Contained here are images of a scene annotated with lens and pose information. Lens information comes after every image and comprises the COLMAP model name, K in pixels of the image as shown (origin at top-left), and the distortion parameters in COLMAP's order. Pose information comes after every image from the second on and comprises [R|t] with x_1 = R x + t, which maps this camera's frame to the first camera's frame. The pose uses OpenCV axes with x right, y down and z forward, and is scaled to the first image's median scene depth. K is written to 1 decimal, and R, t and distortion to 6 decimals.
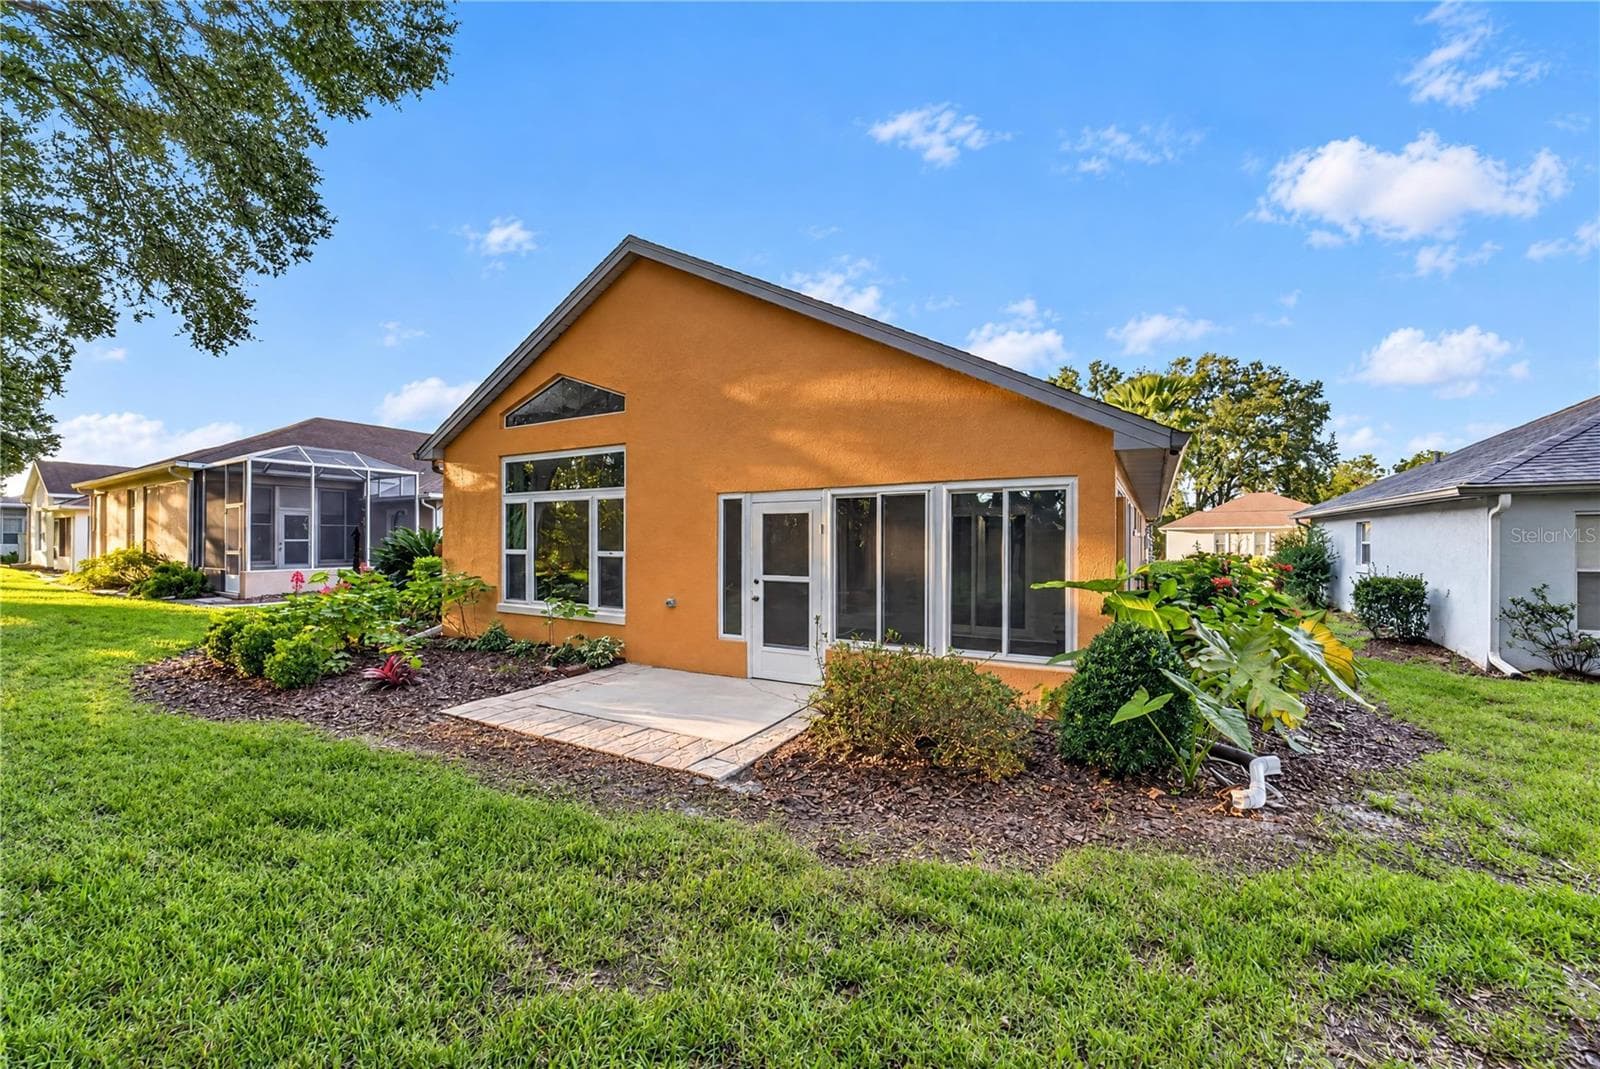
lens RADIAL K [[620.4, 0, 804.2], [0, 620.4, 534.5], [0, 0, 1]] dist [-0.035789, 0.007686]
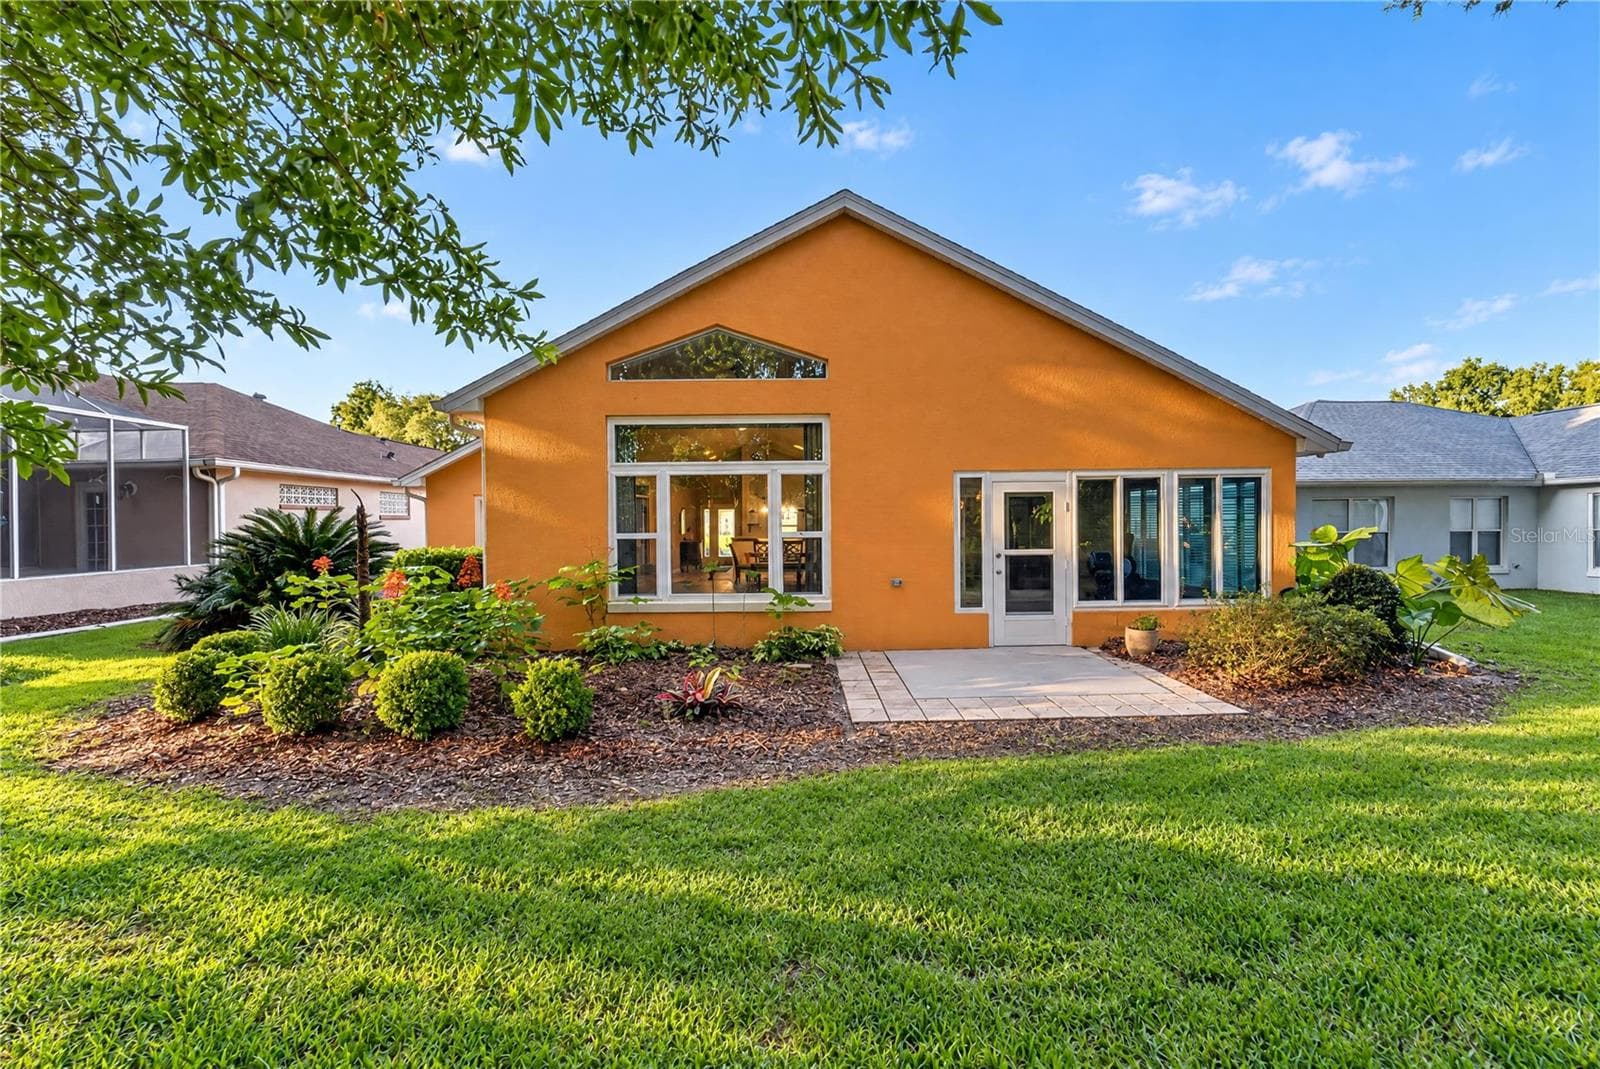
lens RADIAL K [[620.4, 0, 804.2], [0, 620.4, 534.5], [0, 0, 1]] dist [-0.035789, 0.007686]
pose [[0.872763, -0.011871, 0.488000, -0.788796], [0.005446, 0.999879, 0.014583, 0.019798], [-0.488114, -0.010070, 0.872722, 0.212471]]
